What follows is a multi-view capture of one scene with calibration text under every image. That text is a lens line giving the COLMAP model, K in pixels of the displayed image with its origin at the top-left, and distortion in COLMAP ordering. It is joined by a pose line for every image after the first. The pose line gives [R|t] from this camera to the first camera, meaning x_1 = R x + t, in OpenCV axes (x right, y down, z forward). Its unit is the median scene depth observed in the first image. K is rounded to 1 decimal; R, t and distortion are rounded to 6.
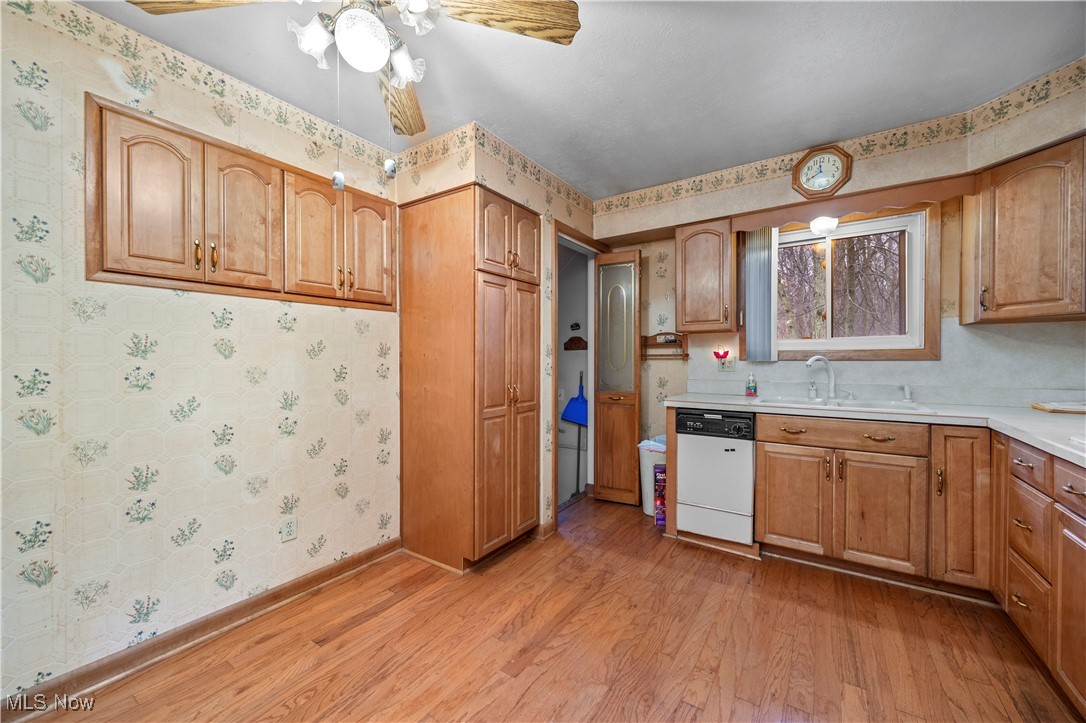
lens RADIAL K [[417.8, 0, 548.8], [0, 417.8, 359.0], [0, 0, 1]] dist [-0.004149, -0.000175]
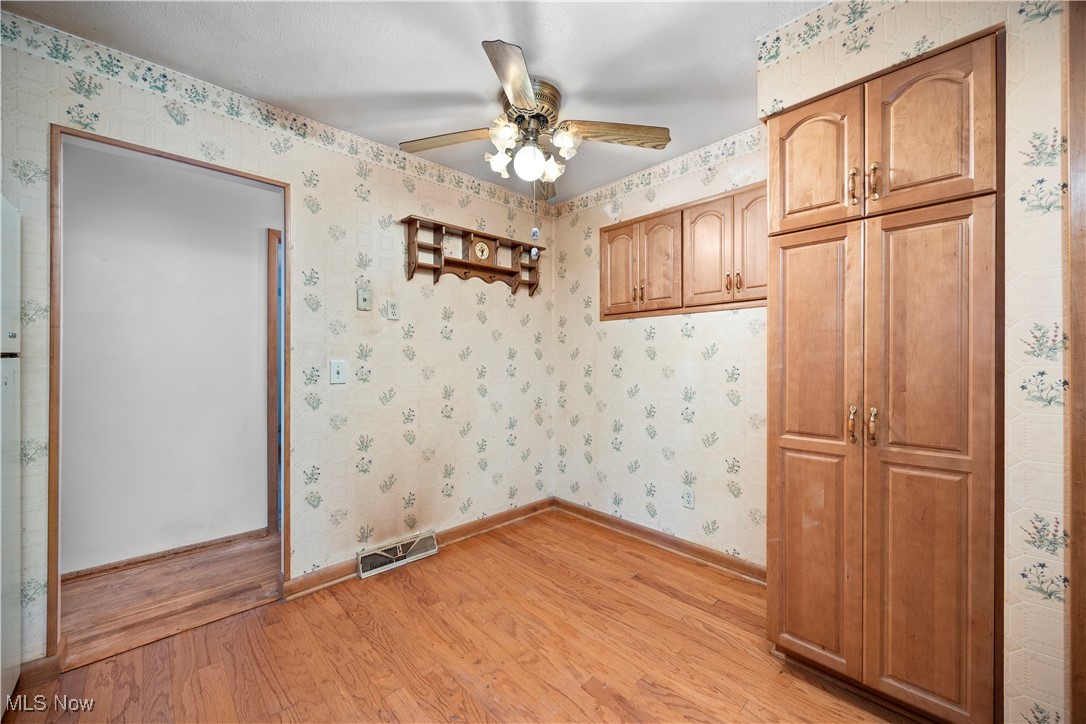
lens RADIAL K [[417.8, 0, 544.7], [0, 417.8, 362.1], [0, 0, 1]] dist [-0.004149, -0.000175]
pose [[-0.224243, 0.001741, -0.974532, 0.694094], [-0.006123, 0.999976, 0.003195, 0.003617], [0.974514, 0.006684, -0.224227, 0.888138]]
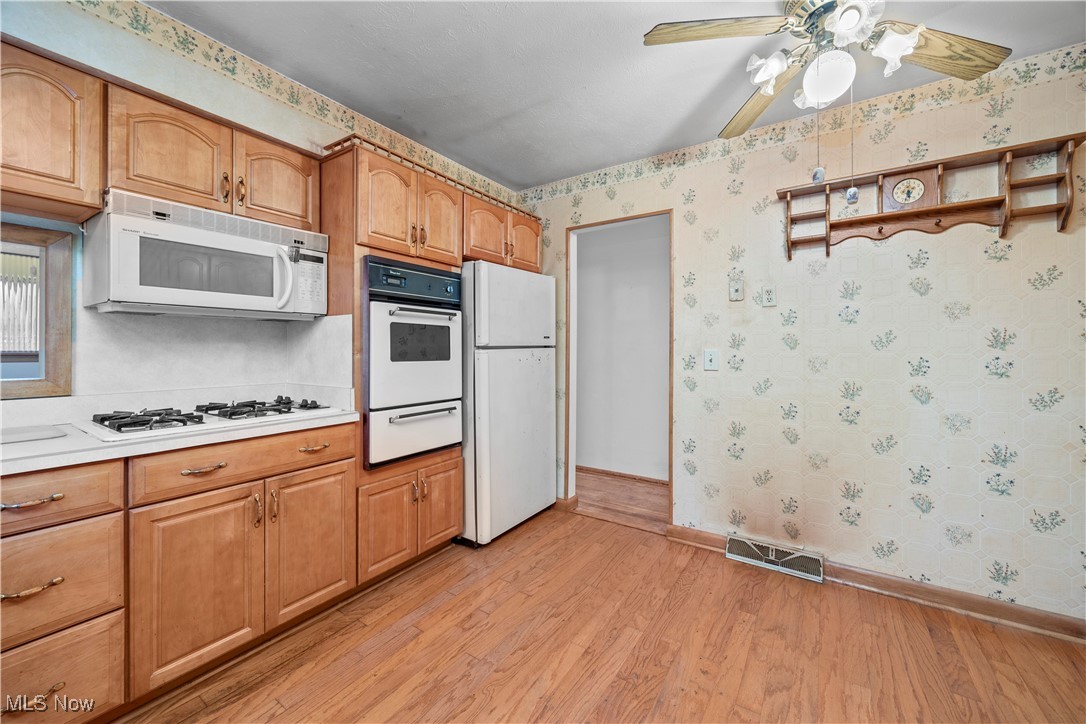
lens RADIAL K [[417.8, 0, 537.9], [0, 417.8, 350.4], [0, 0, 1]] dist [-0.004149, -0.000175]
pose [[-0.999836, -0.004088, 0.017633, 0.221083], [-0.003917, 0.999945, 0.009695, -0.001061], [-0.017672, 0.009624, -0.999798, 1.346565]]
